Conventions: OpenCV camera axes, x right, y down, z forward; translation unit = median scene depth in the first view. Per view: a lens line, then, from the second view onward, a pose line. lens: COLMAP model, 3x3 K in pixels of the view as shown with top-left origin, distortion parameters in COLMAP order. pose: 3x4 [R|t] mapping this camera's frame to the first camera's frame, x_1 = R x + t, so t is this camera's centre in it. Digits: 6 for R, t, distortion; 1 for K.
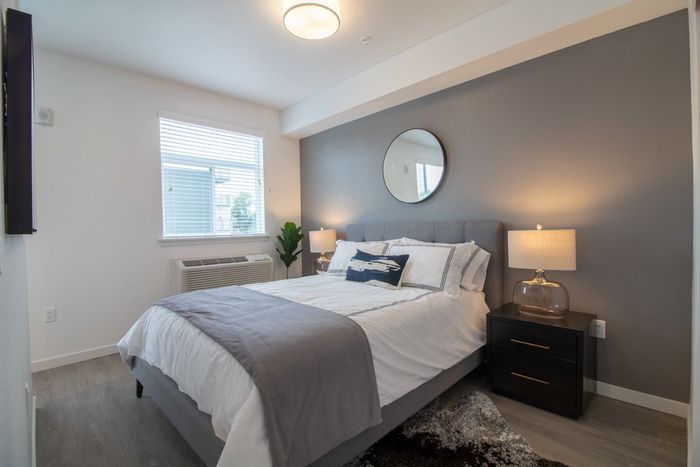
lens RADIAL K [[331.1, 0, 357.4], [0, 331.1, 232.0], [0, 0, 1]] dist [-0.020299, -0.001026]
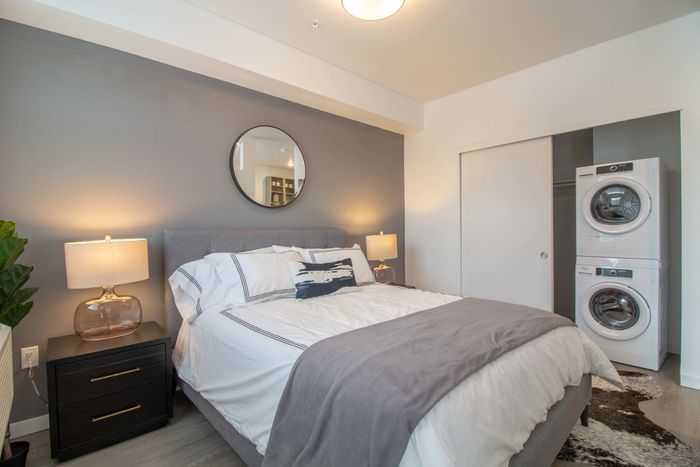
lens RADIAL K [[324.3, 0, 350.0], [0, 324.3, 233.5], [0, 0, 1]] dist [-0.013575, -0.000819]
pose [[0.062277, 0.004879, 0.998047, -1.003188], [0.027864, 0.999590, -0.006625, -0.006823], [-0.997670, 0.028222, 0.062116, 1.026532]]
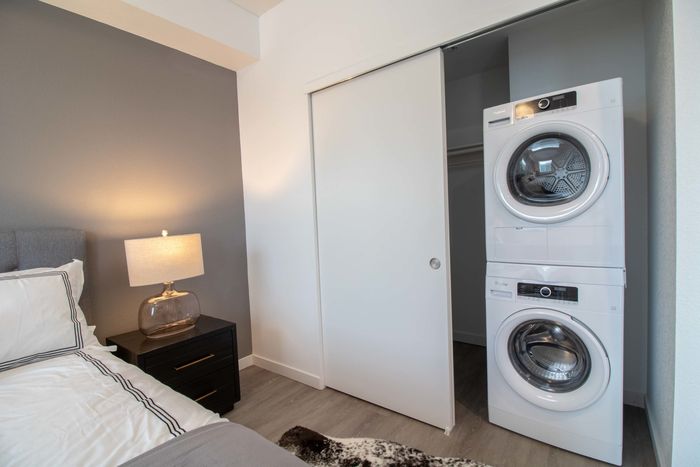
lens RADIAL K [[327.6, 0, 350.0], [0, 327.6, 233.5], [0, 0, 1]] dist [-0.002675, -0.000605]
pose [[-0.134663, -0.020688, 0.990675, -0.364237], [0.061827, 0.997659, 0.029238, -0.008793], [-0.988961, 0.065188, -0.133069, 0.612635]]
